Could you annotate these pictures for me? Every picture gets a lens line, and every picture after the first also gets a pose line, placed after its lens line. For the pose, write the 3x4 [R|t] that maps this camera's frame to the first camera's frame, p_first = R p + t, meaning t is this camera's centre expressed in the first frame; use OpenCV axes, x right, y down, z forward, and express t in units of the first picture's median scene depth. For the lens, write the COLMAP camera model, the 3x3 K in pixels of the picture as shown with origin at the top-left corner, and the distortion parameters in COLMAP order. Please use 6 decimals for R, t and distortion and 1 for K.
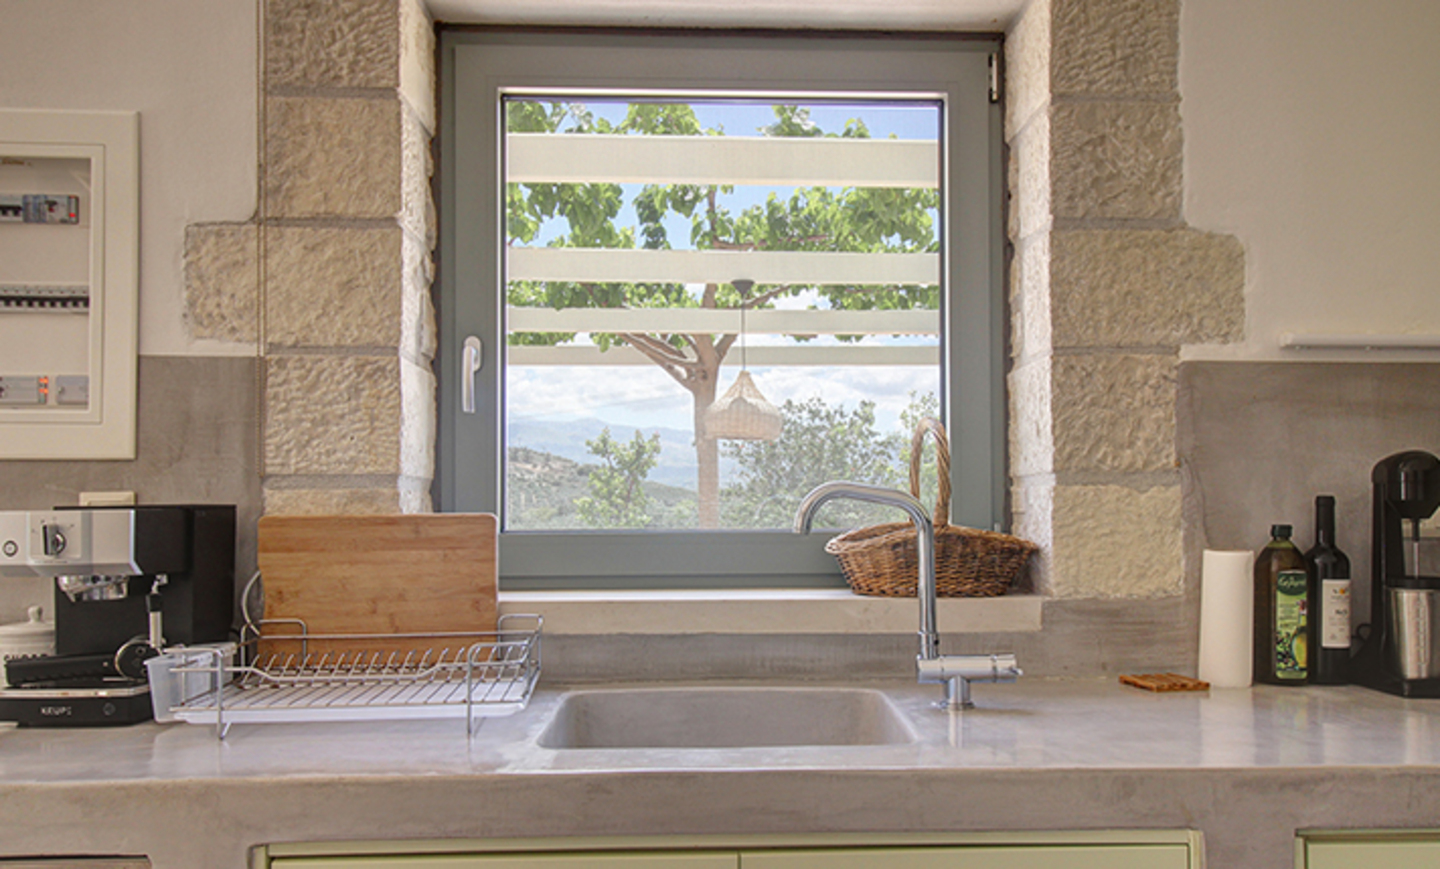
lens RADIAL K [[1085.8, 0, 711.0], [0, 1085.8, 491.5], [0, 0, 1]] dist [0.024923, -0.002408]
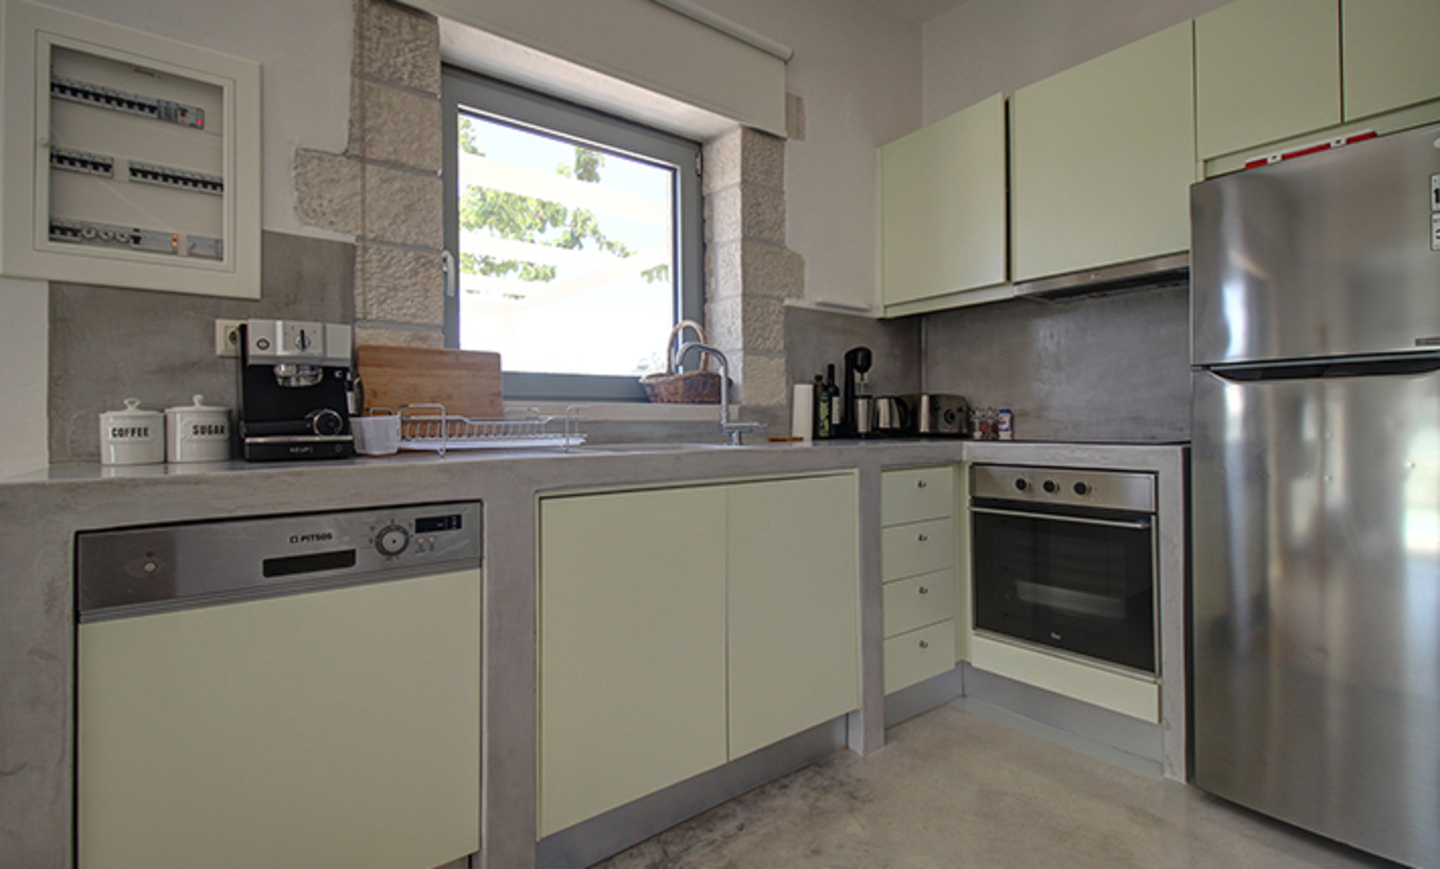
lens RADIAL K [[697.1, 0, 736.8], [0, 697.1, 422.4], [0, 0, 1]] dist [0.016074, -0.005109]
pose [[0.797297, -0.003213, 0.603579, -0.578524], [-0.006092, 0.999892, 0.013370, 0.117617], [-0.603556, -0.014337, 0.797191, -0.144676]]
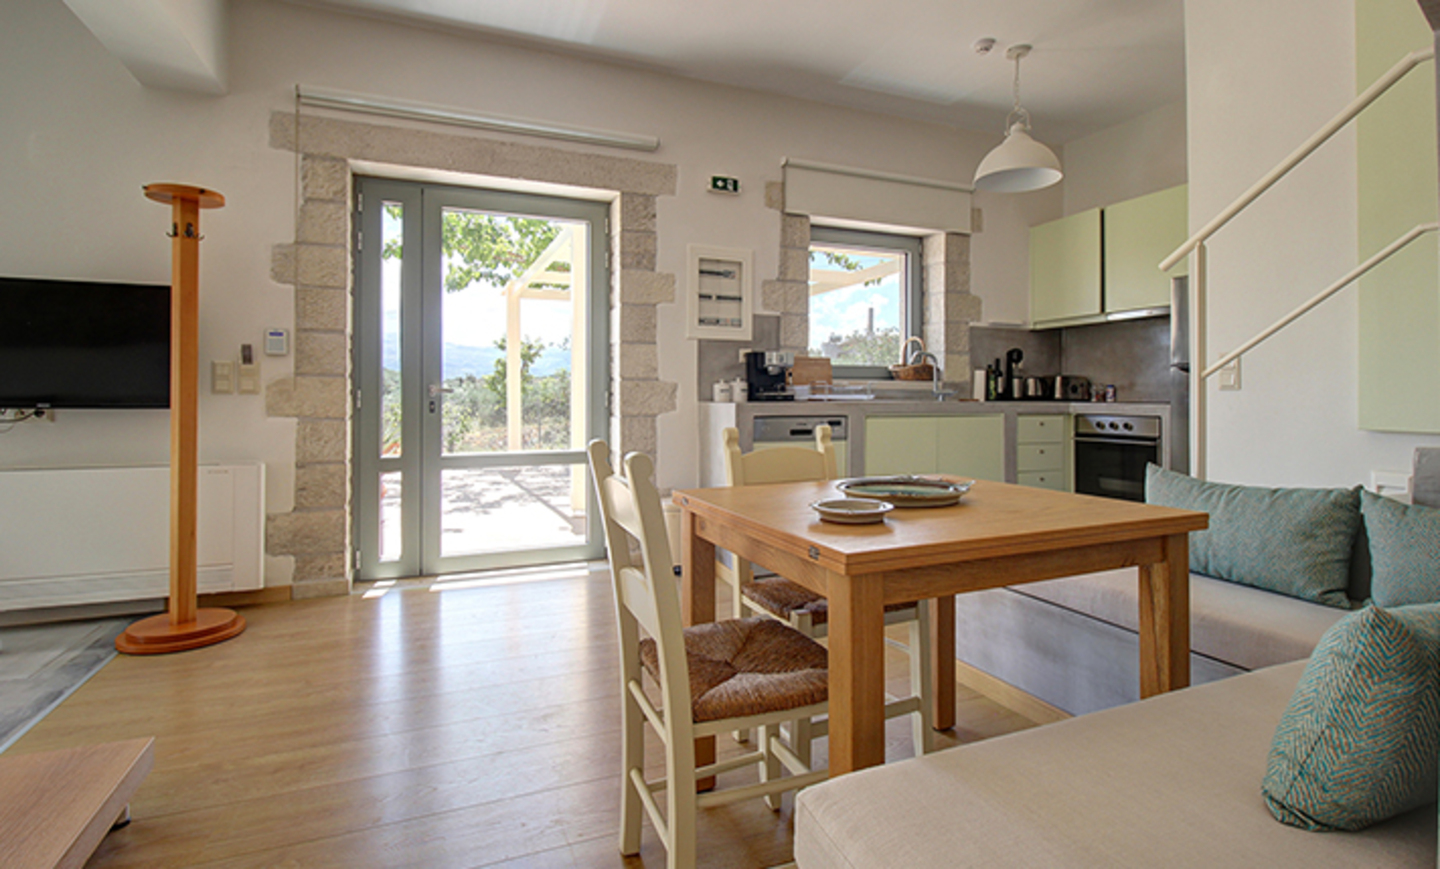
lens RADIAL K [[697.1, 0, 718.5], [0, 697.1, 388.2], [0, 0, 1]] dist [0.016074, -0.005109]
pose [[0.938175, 0.010498, 0.346003, -1.462768], [-0.014400, 0.999858, 0.008711, 0.115889], [-0.345863, -0.013155, 0.938193, -1.246855]]
